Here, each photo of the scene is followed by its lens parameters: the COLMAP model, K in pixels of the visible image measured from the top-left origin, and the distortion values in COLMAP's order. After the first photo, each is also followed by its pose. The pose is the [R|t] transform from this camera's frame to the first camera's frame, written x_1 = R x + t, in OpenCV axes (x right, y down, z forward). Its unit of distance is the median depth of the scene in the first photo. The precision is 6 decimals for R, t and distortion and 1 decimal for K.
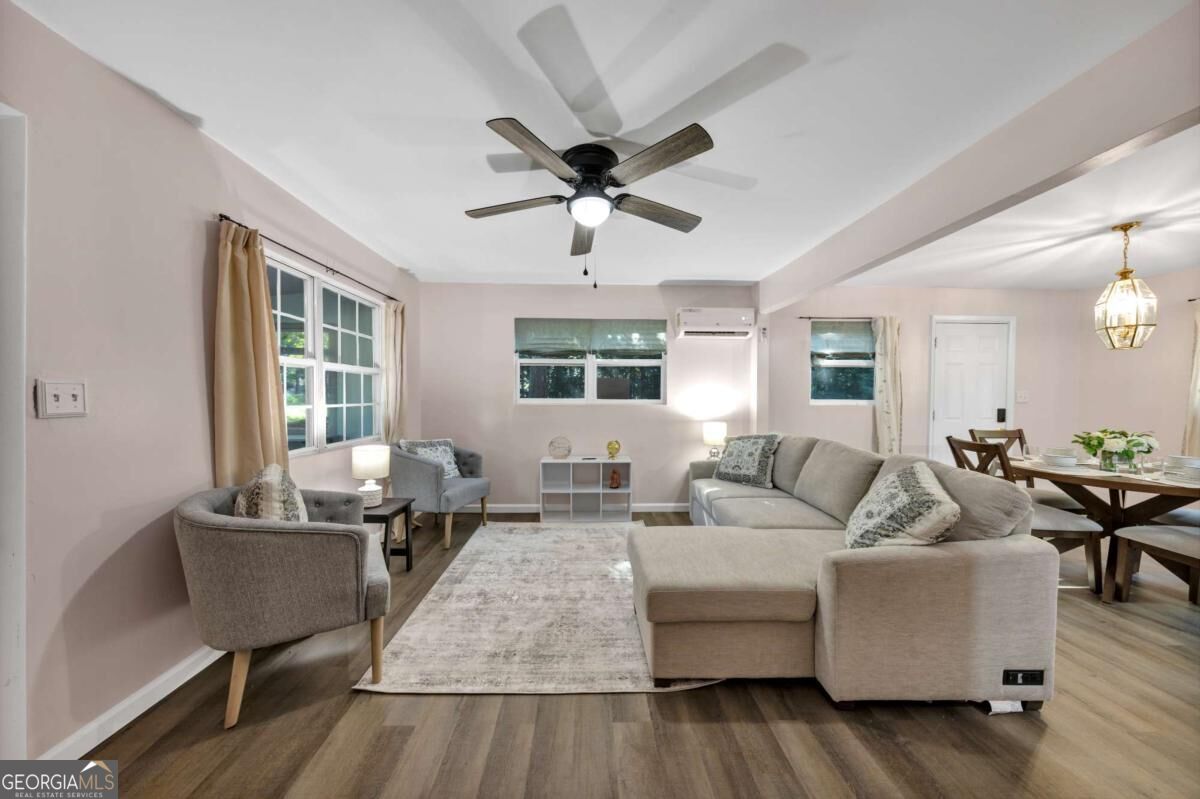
lens RADIAL K [[663.7, 0, 599.1], [0, 663.7, 401.7], [0, 0, 1]] dist [0.000061, 0.000008]
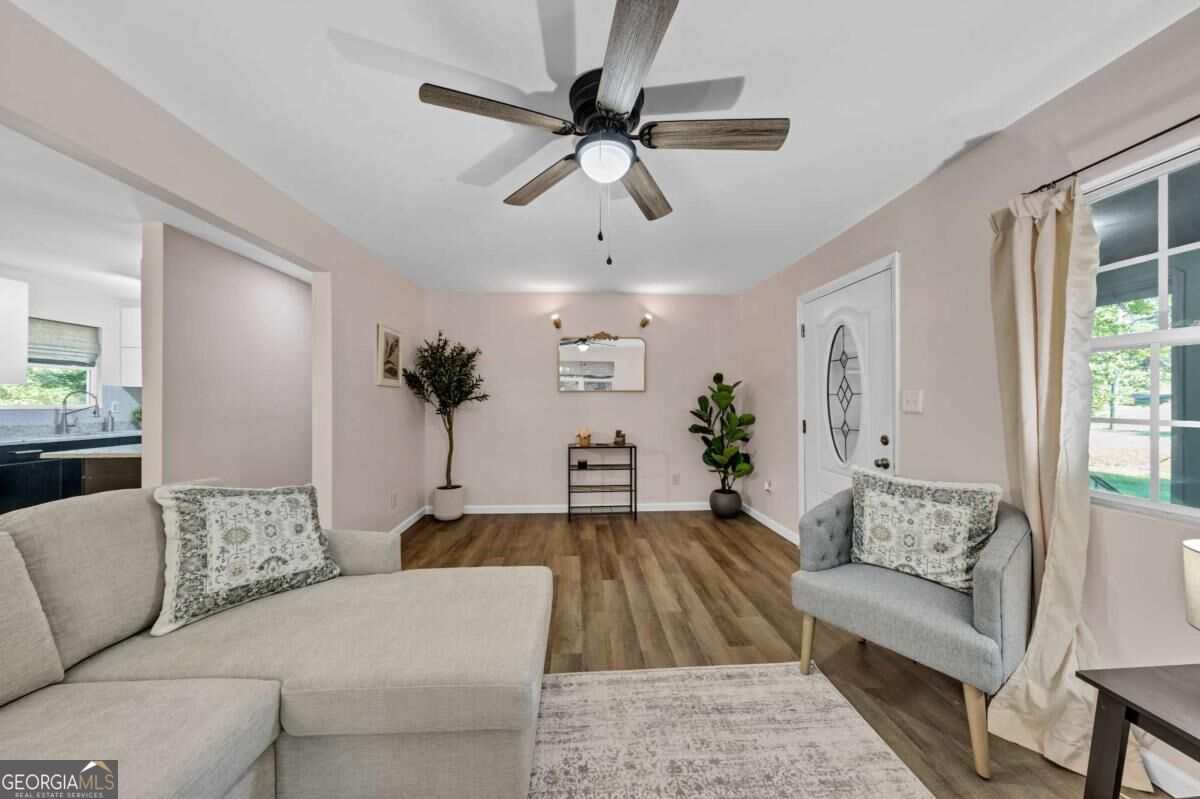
lens RADIAL K [[663.7, 0, 599.3], [0, 663.7, 400.0], [0, 0, 1]] dist [0.000061, 0.000008]
pose [[-0.999953, -0.003363, -0.009144, 0.000556], [-0.003423, 0.999972, 0.006598, -0.017312], [0.009122, 0.006629, -0.999936, 2.288870]]
